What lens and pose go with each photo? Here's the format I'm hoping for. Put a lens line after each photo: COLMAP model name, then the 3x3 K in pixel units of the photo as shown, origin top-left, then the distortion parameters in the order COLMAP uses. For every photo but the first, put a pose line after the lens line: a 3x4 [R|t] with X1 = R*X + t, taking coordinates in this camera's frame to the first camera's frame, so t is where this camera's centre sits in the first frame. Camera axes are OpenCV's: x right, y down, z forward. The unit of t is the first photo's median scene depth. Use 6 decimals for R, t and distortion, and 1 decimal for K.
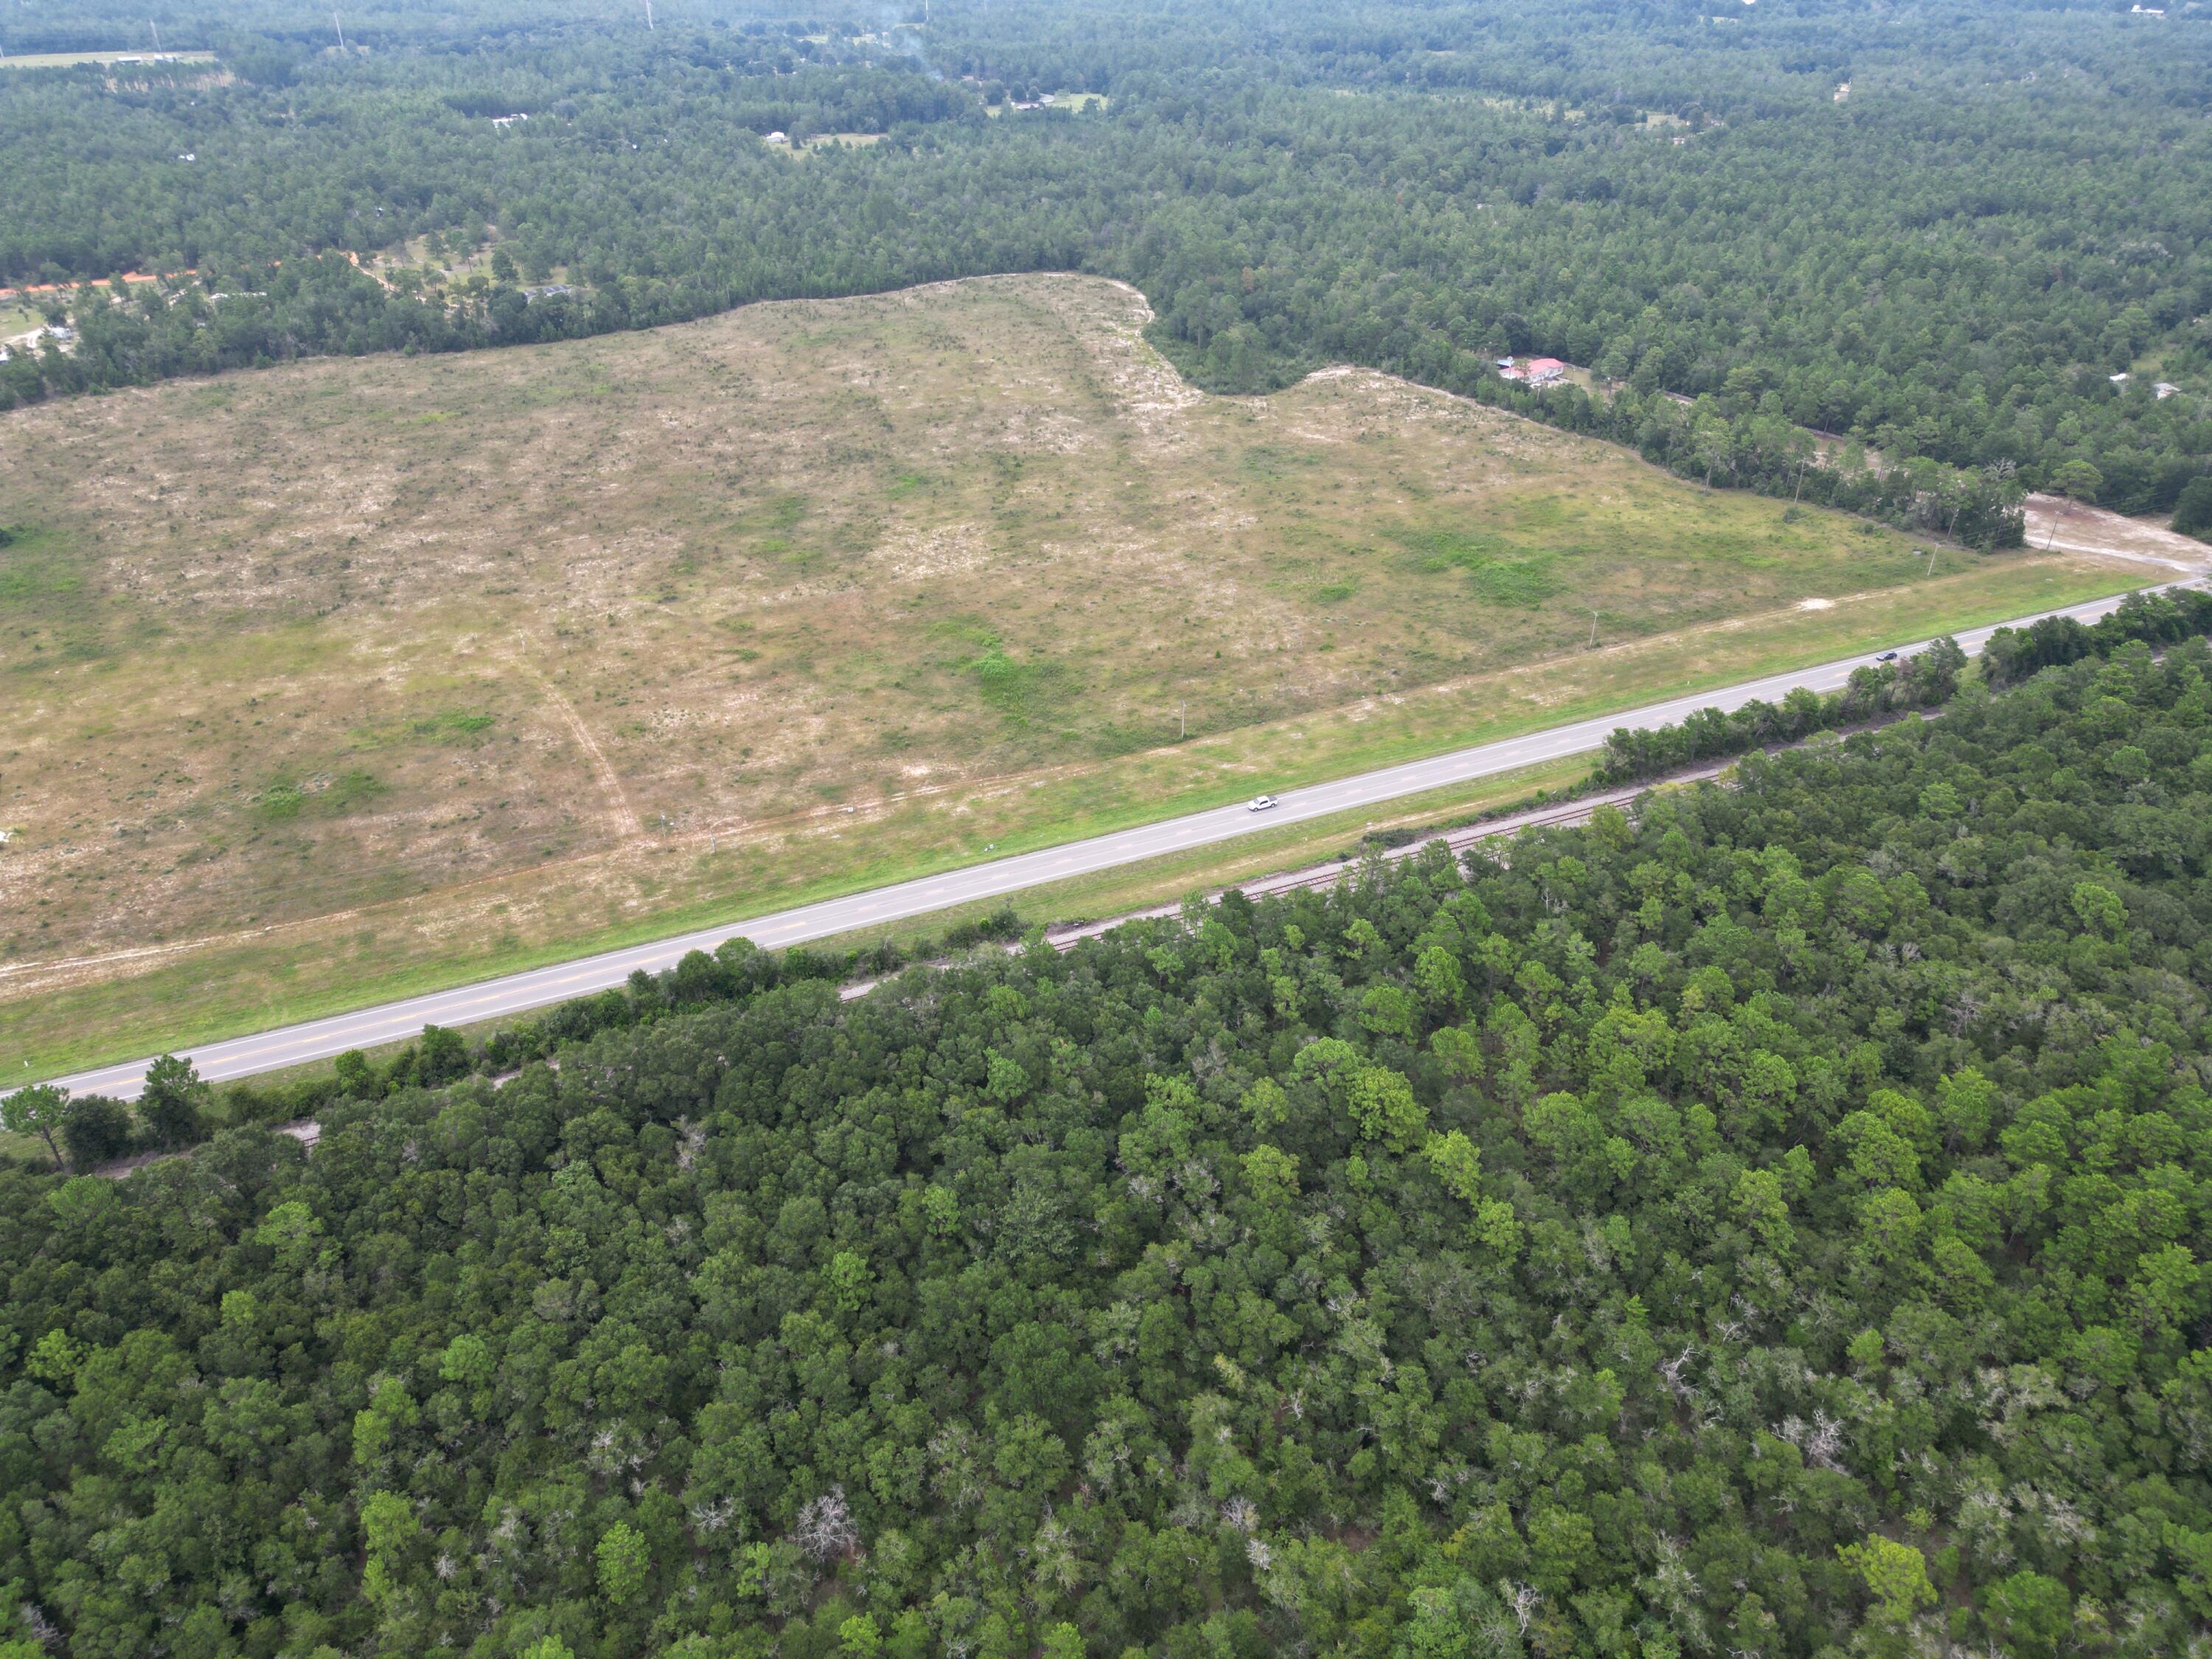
lens RADIAL K [[1545.1, 0, 1101.1], [0, 1545.1, 825.8], [0, 0, 1]] dist [0.087120, -0.090941]
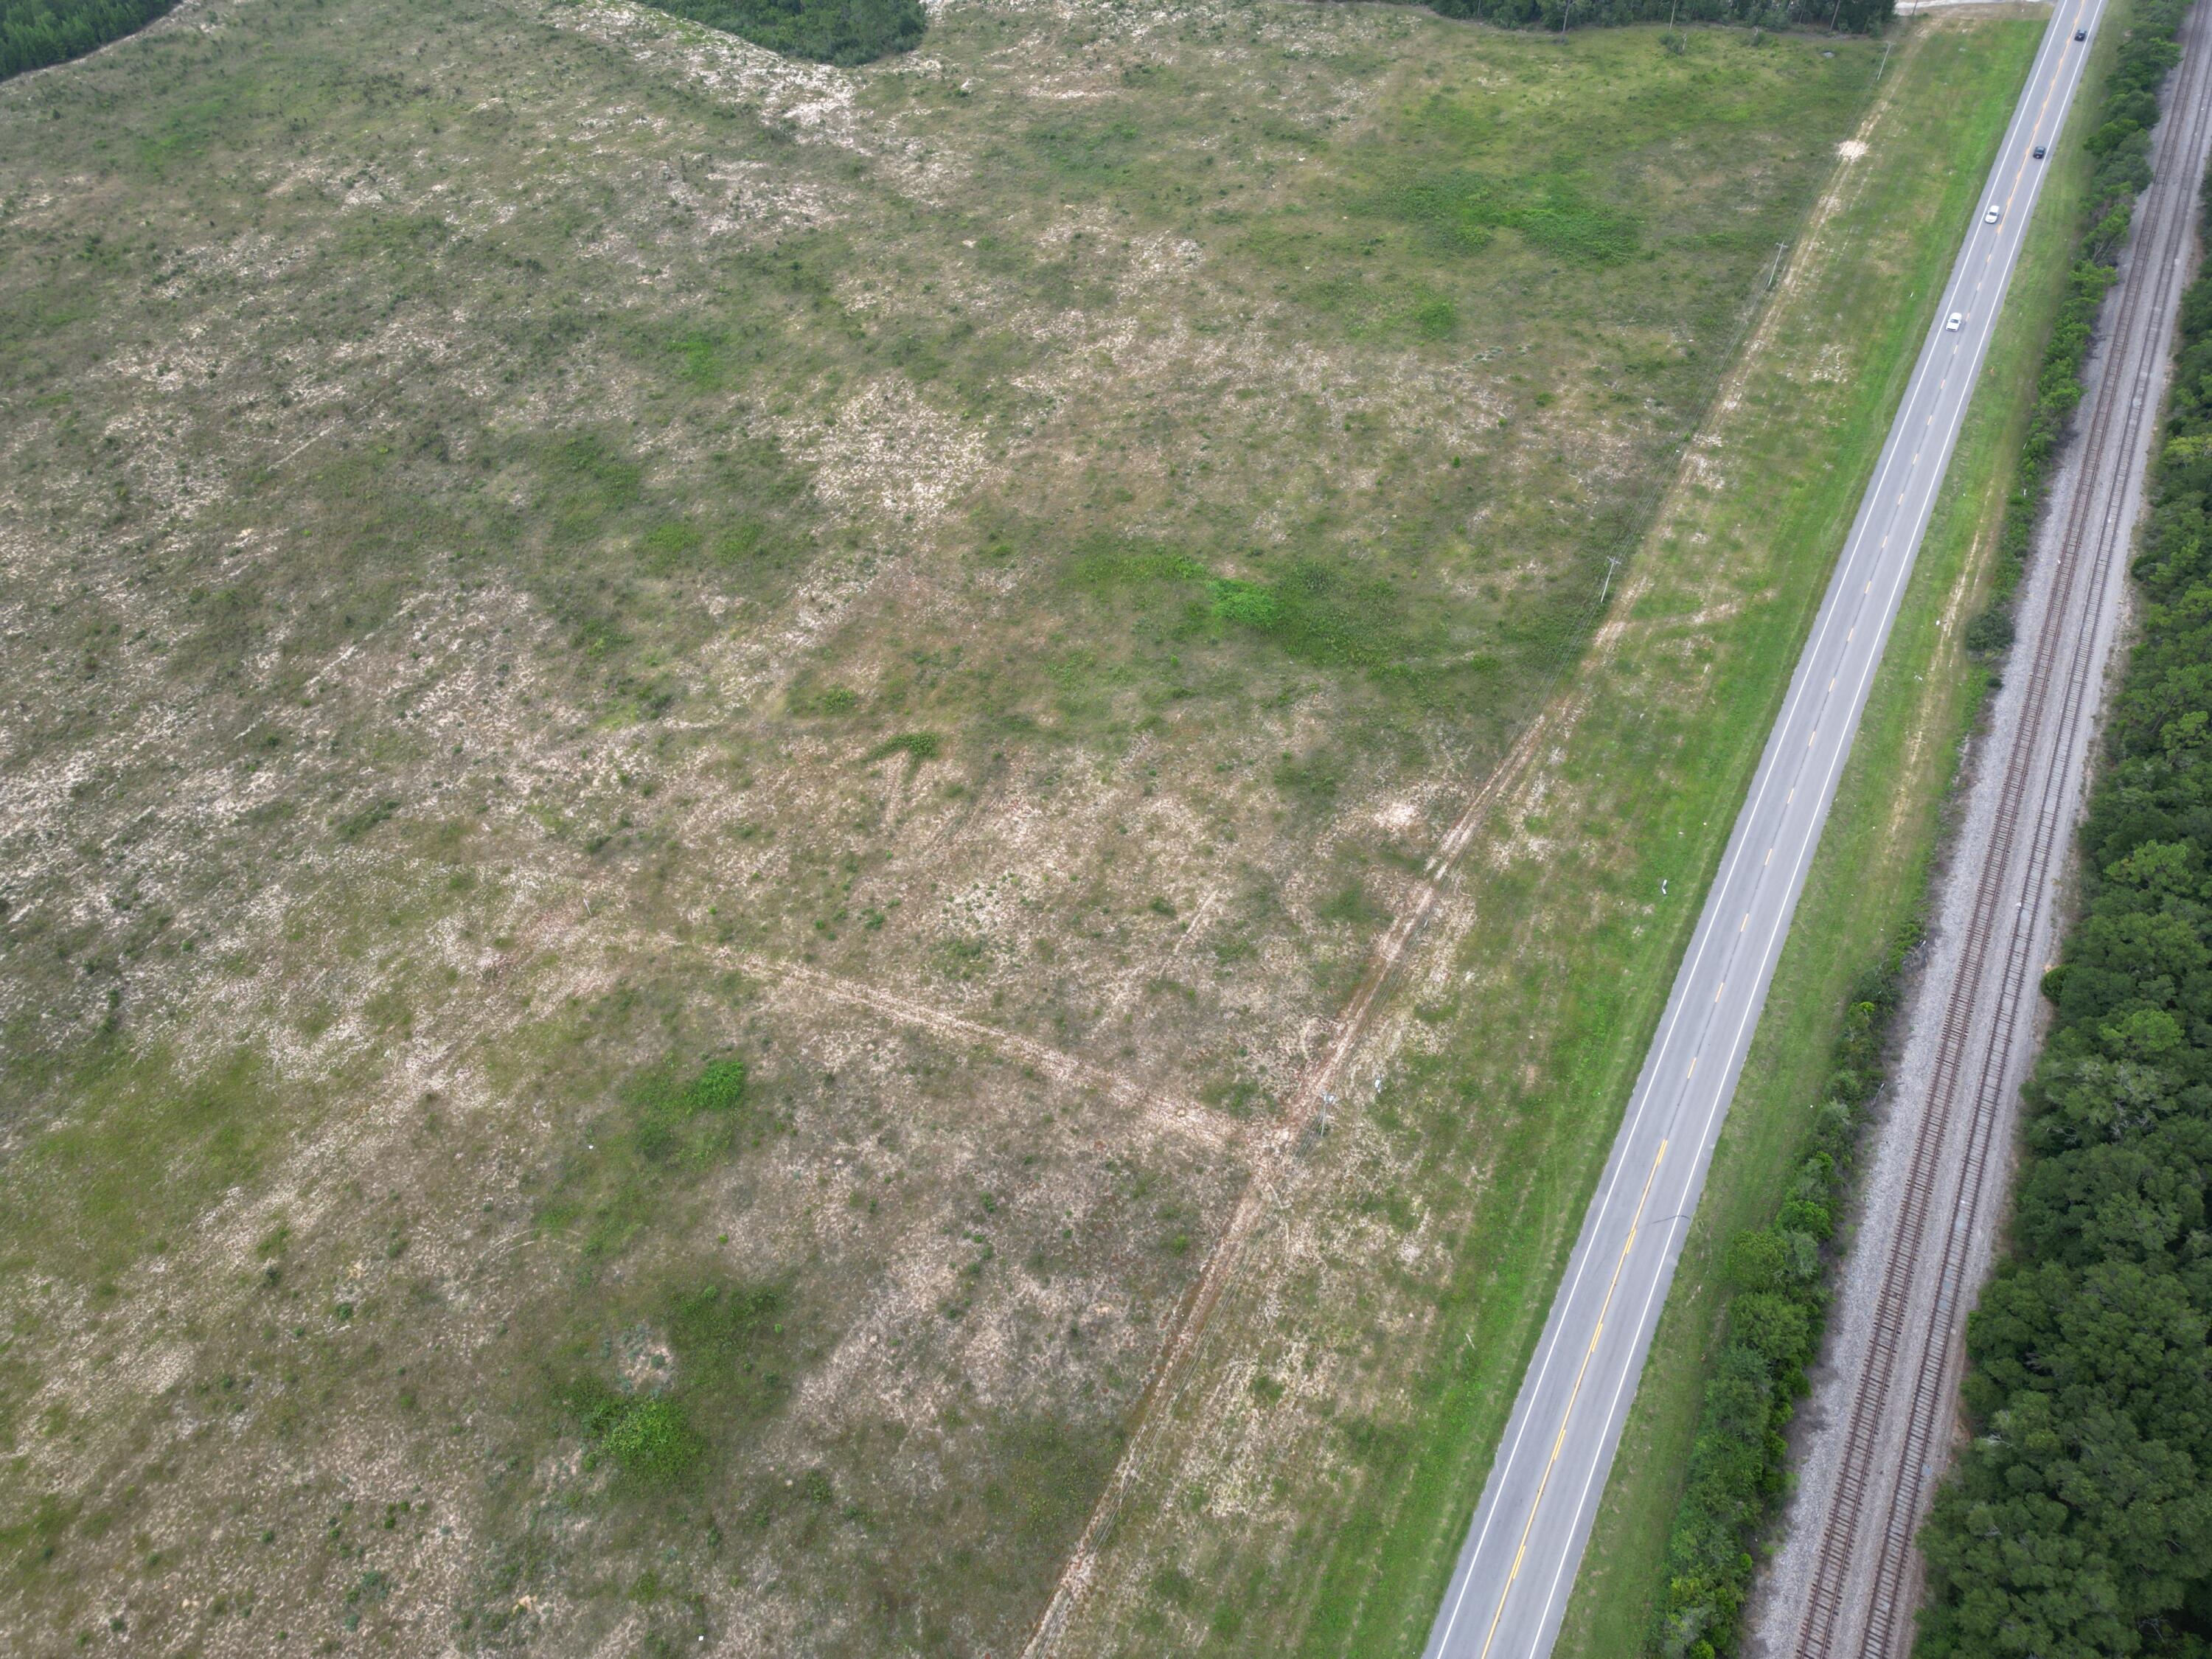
lens RADIAL K [[1545.1, 0, 1101.1], [0, 1545.1, 825.8], [0, 0, 1]] dist [0.087120, -0.090941]
pose [[0.794098, -0.464004, 0.392566, -0.476241], [0.345047, 0.875883, 0.337300, -0.296067], [-0.500350, -0.132396, 0.855640, 0.468553]]
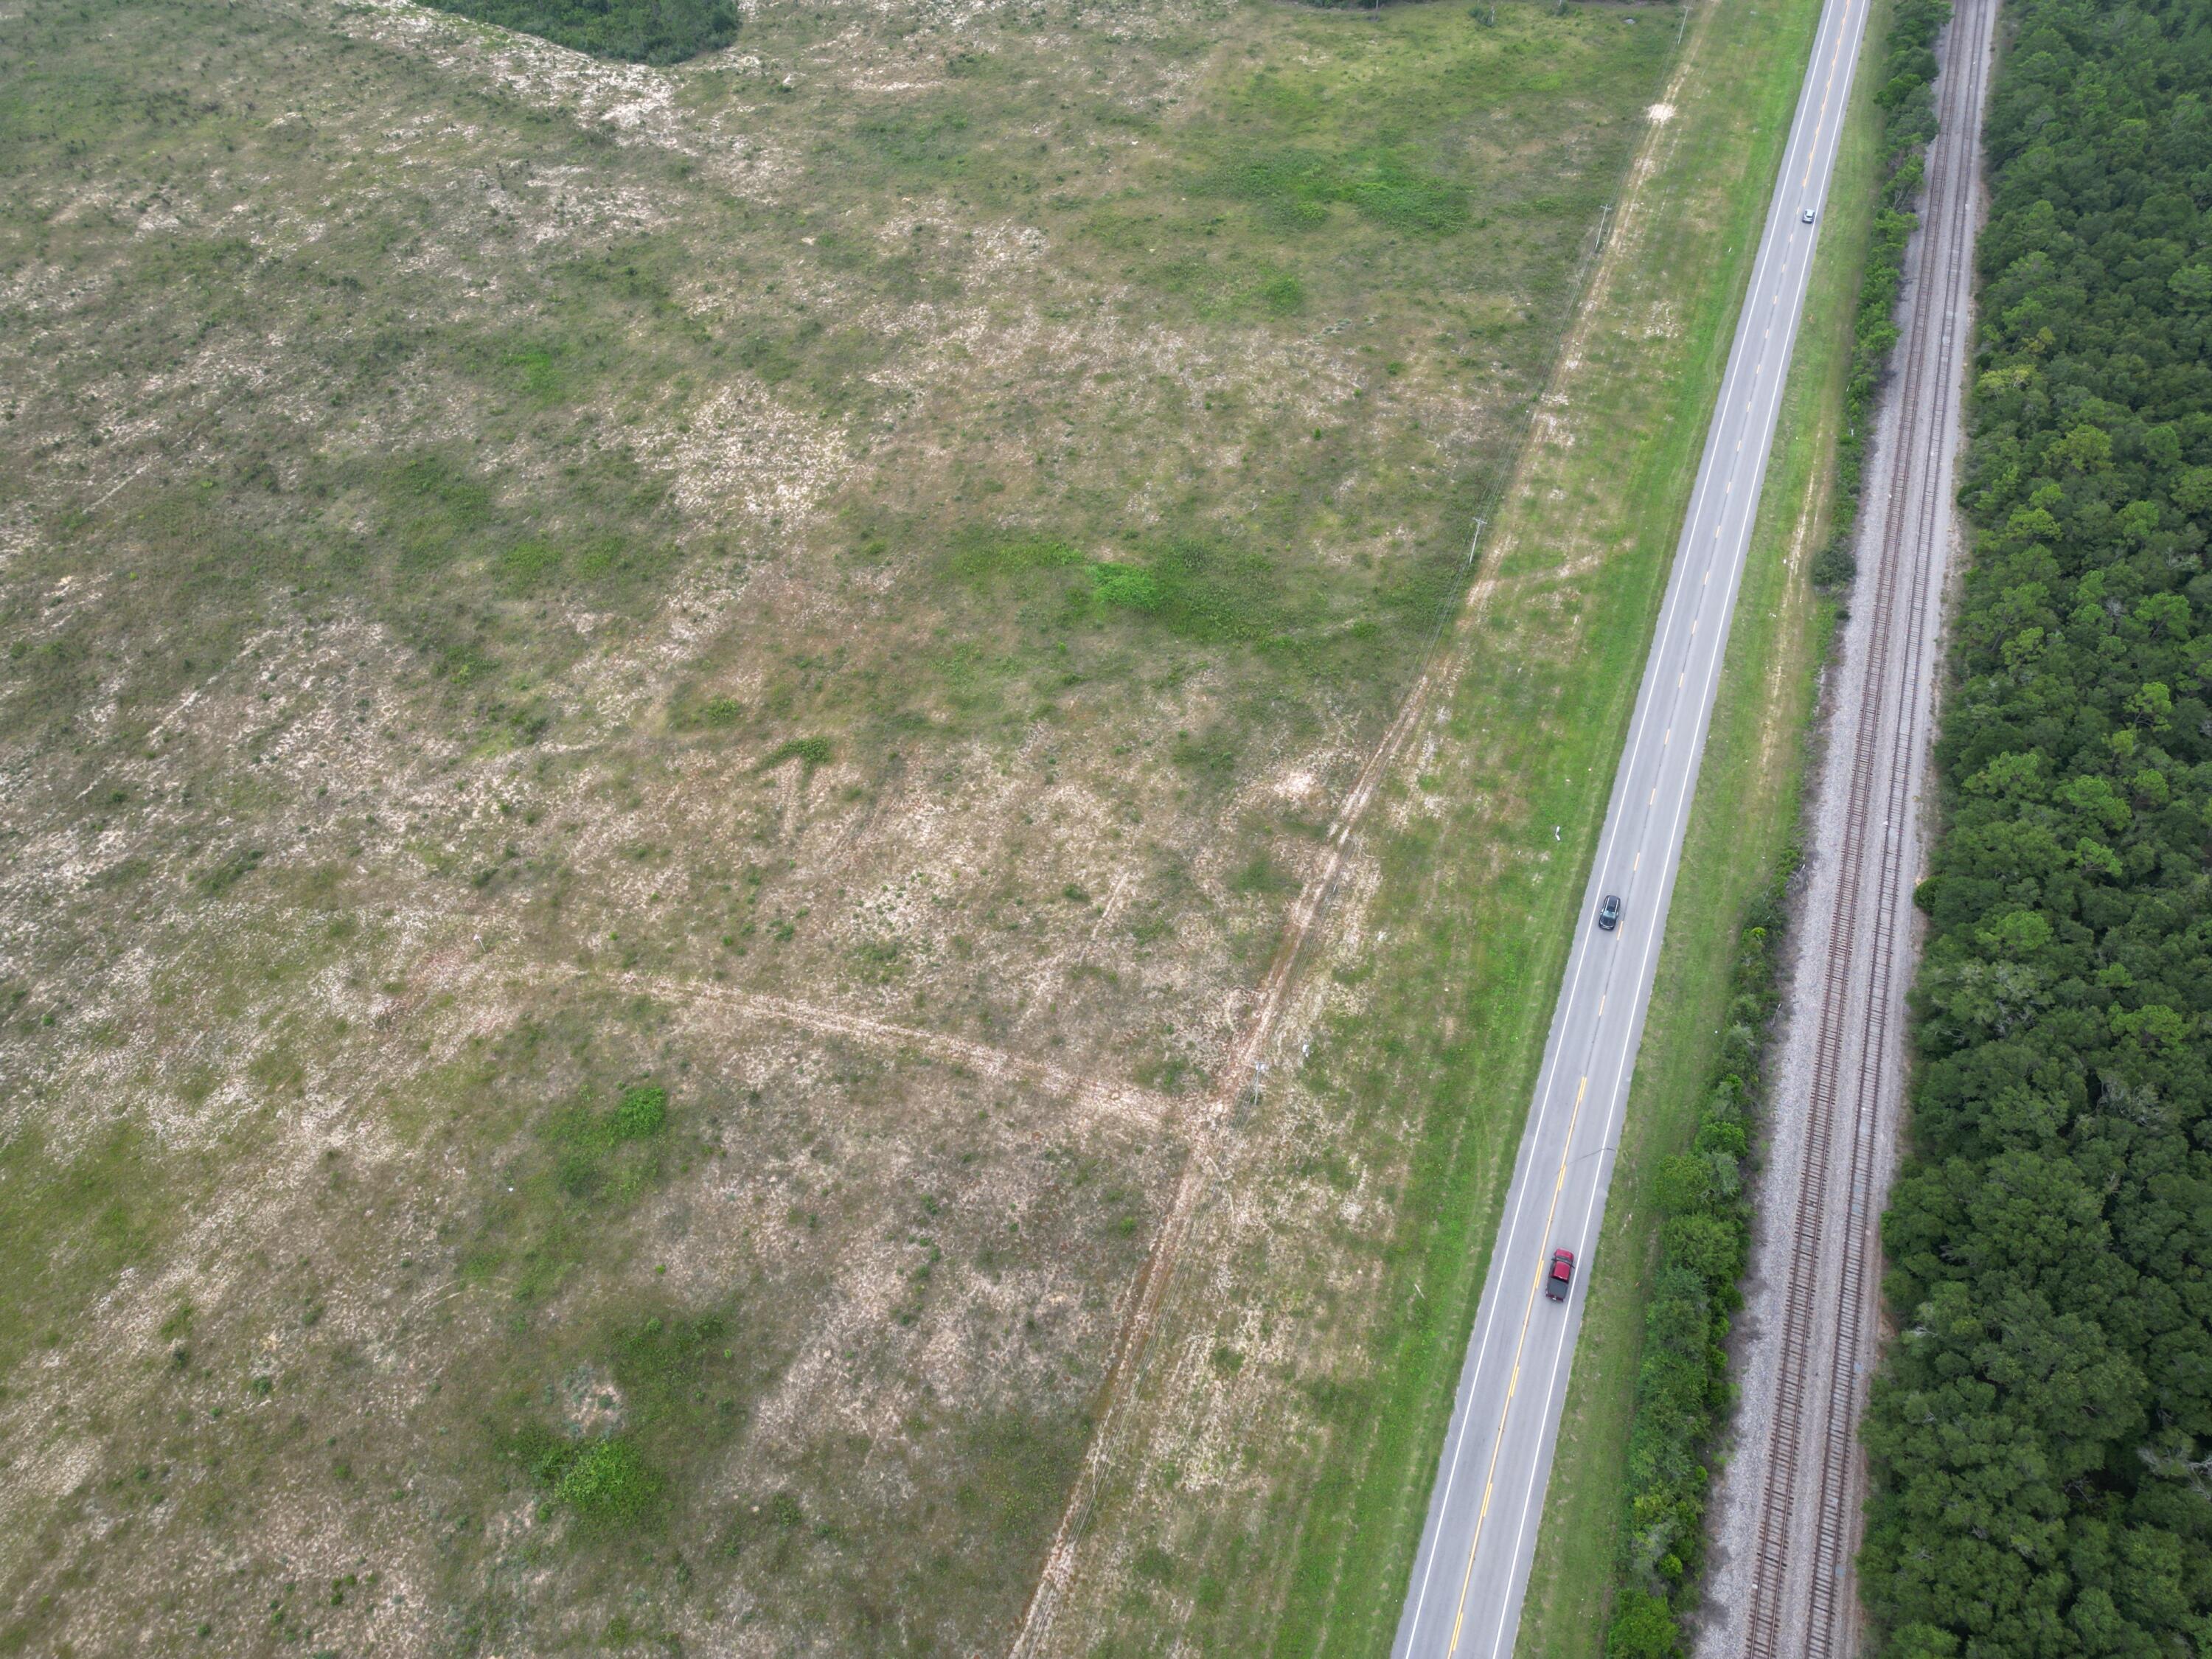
lens RADIAL K [[1545.1, 0, 1101.1], [0, 1545.1, 825.8], [0, 0, 1]] dist [0.087120, -0.090941]
pose [[0.717068, -0.525386, 0.458020, -0.490387], [0.381528, 0.845805, 0.372893, -0.299766], [-0.583309, -0.092642, 0.806950, 0.479541]]
